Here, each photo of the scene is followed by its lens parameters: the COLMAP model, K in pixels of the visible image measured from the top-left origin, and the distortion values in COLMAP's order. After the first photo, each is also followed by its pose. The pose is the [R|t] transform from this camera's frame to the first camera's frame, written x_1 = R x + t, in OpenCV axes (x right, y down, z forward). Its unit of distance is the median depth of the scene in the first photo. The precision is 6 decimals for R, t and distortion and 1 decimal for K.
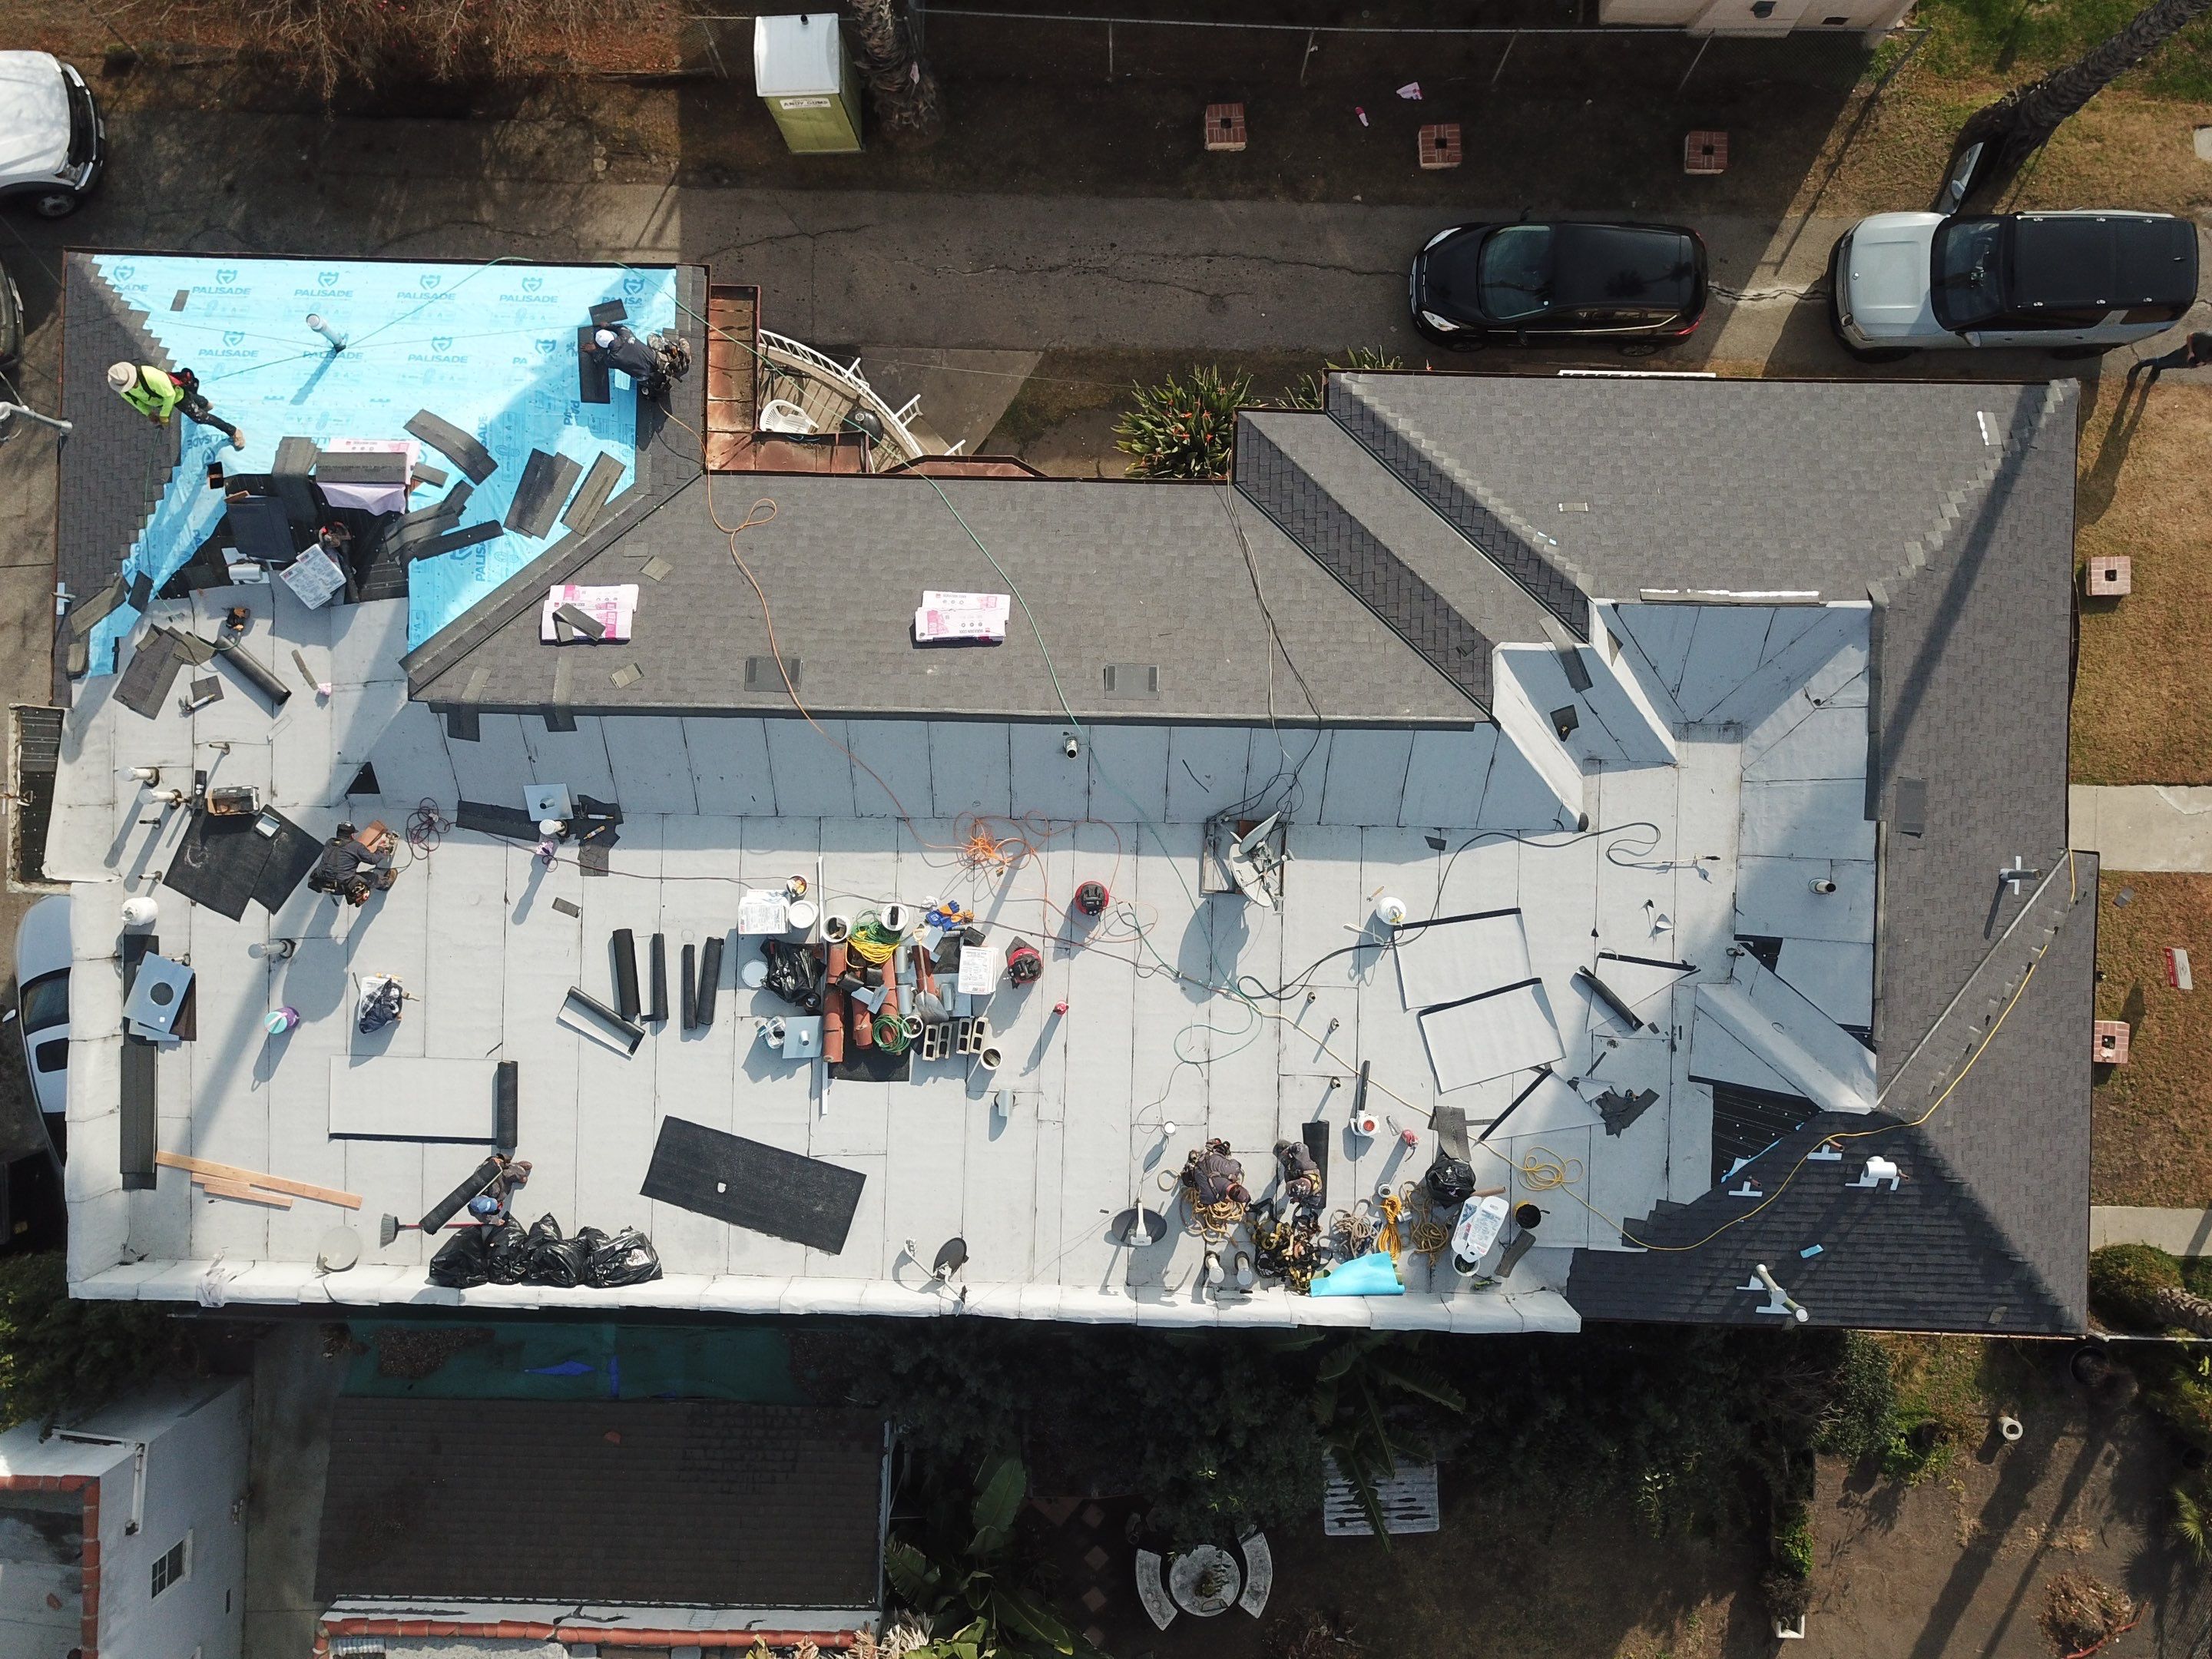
lens RADIAL K [[1693.6, 0, 1106.0], [0, 1693.6, 829.5], [0, 0, 1]] dist [0.000773, 0.006236]
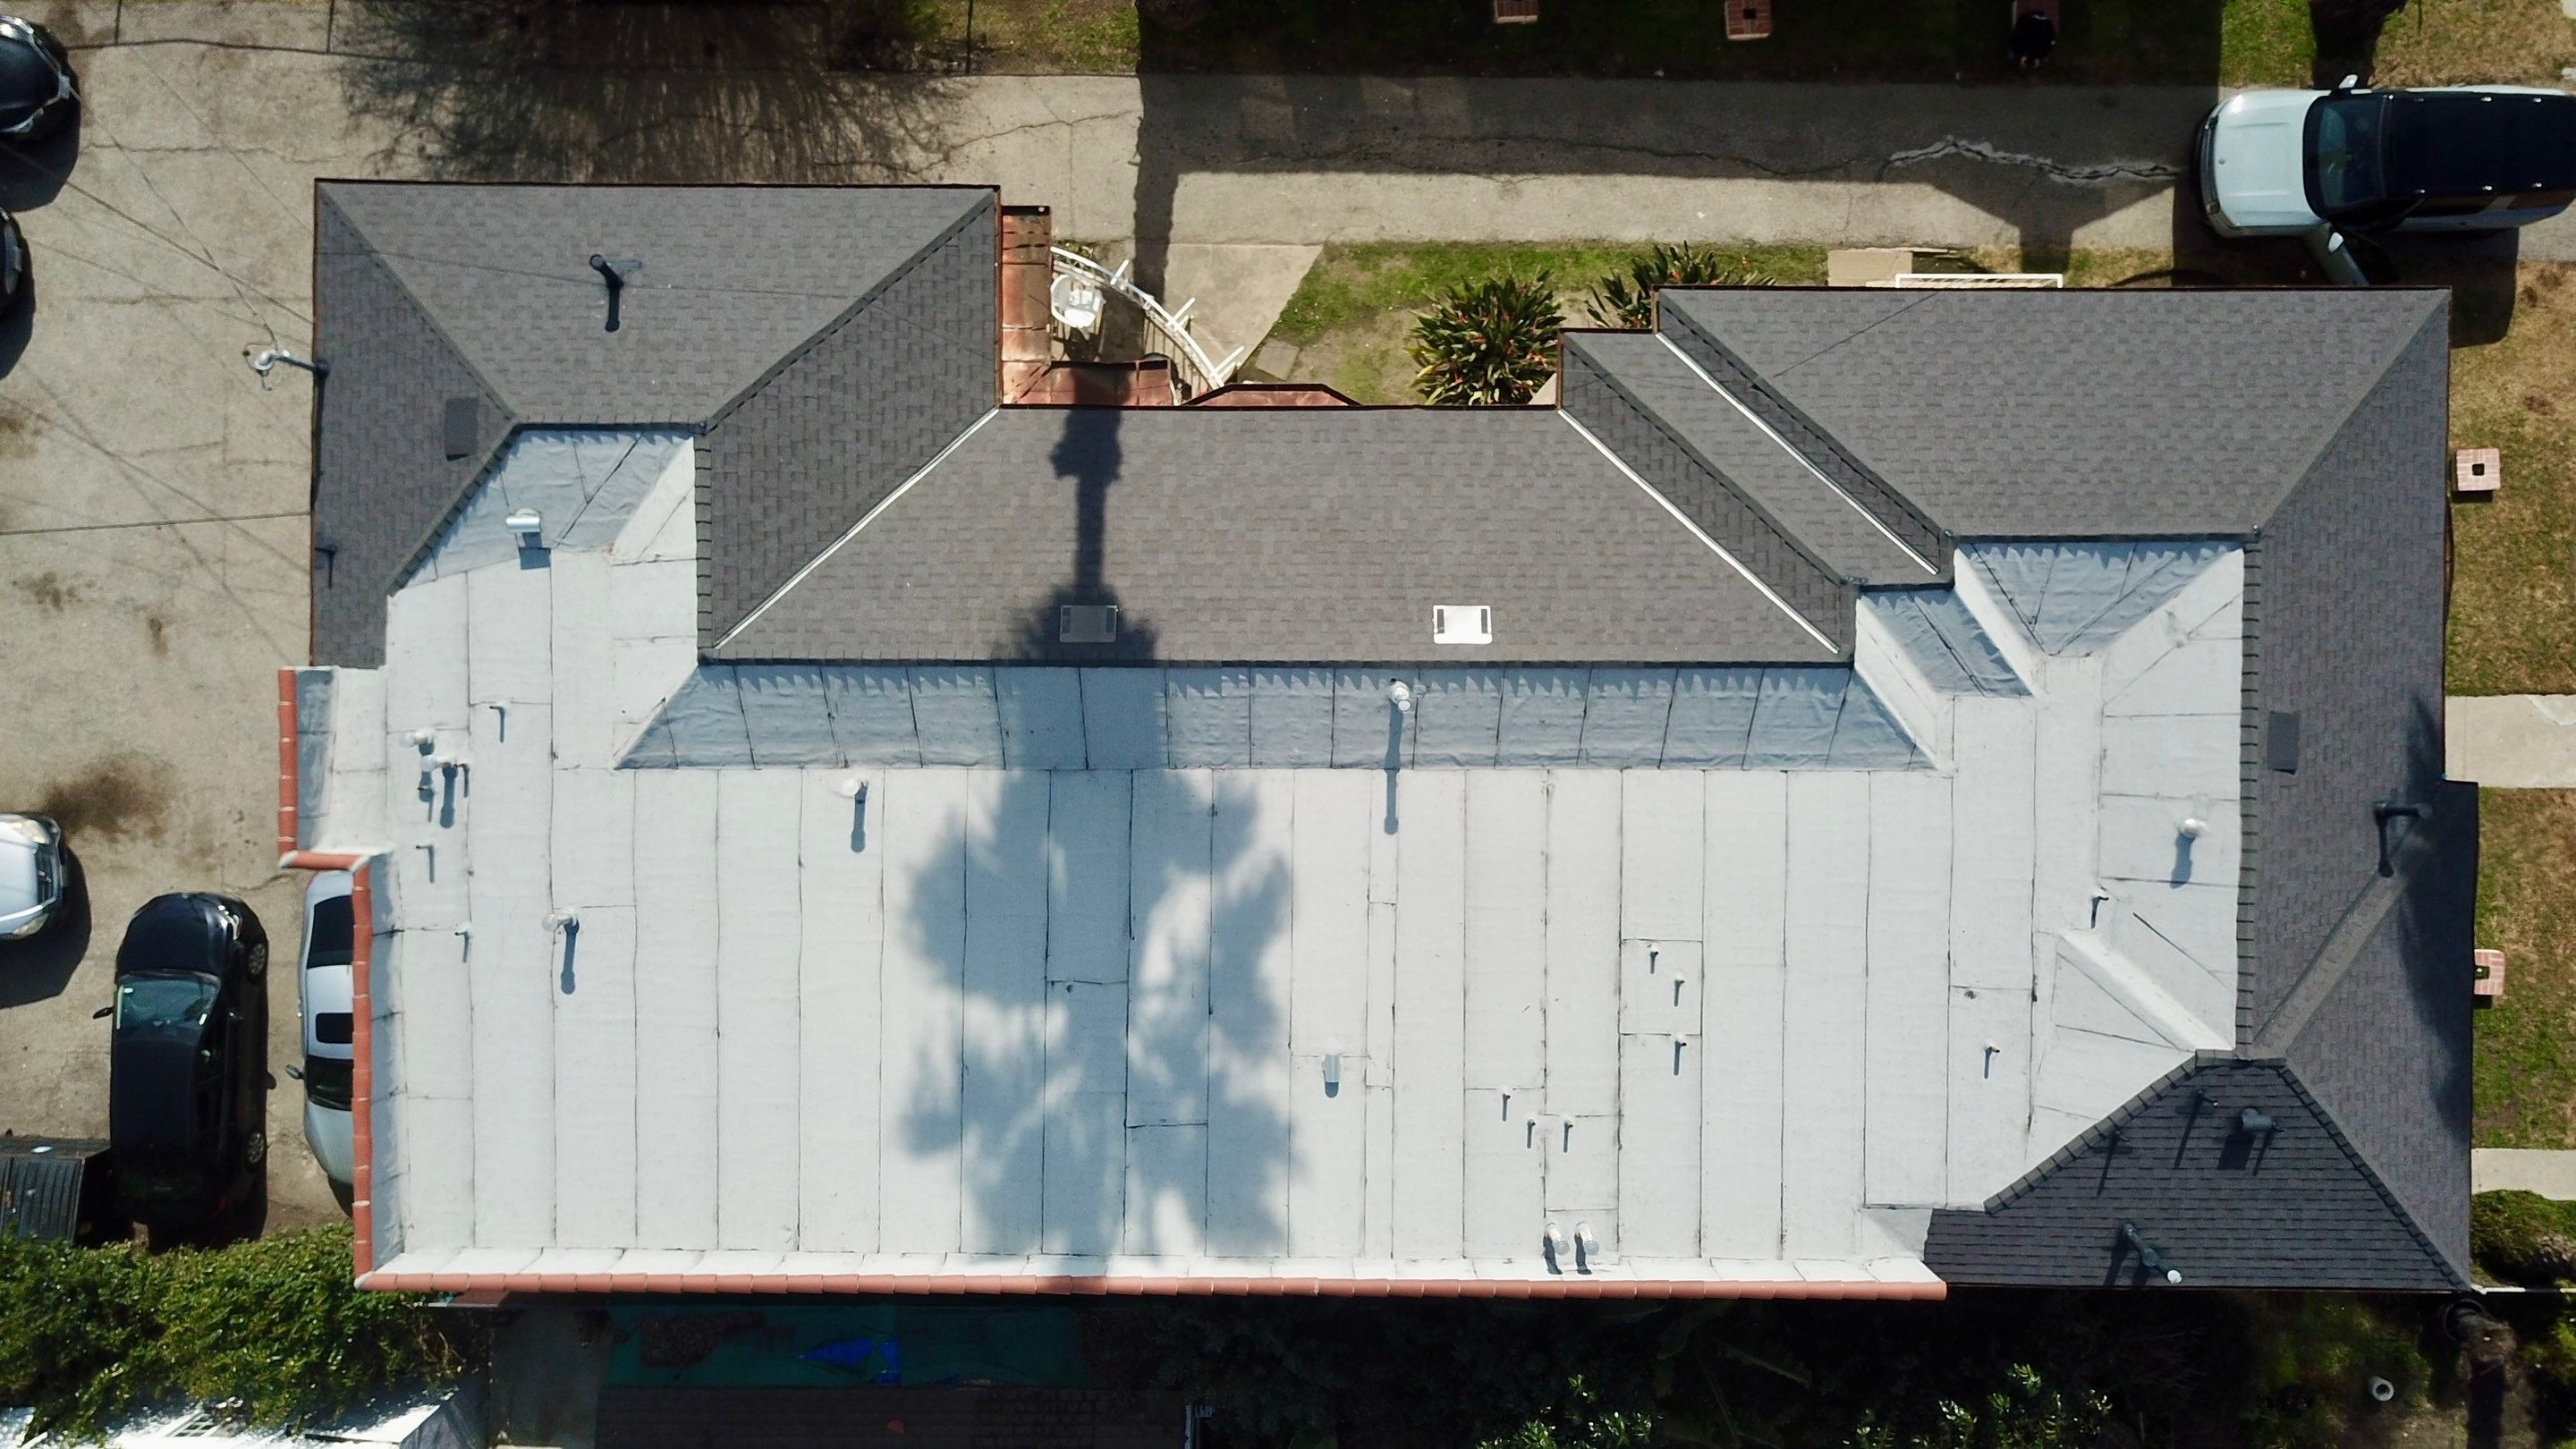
lens RADIAL K [[1980.8, 0, 1288.0], [0, 1980.8, 724.5], [0, 0, 1]] dist [0.000546, 0.008956]
pose [[0.999838, -0.017347, 0.004733, -0.085113], [0.017301, 0.999803, 0.009723, -0.041702], [-0.004901, -0.009639, 0.999942, -0.107107]]
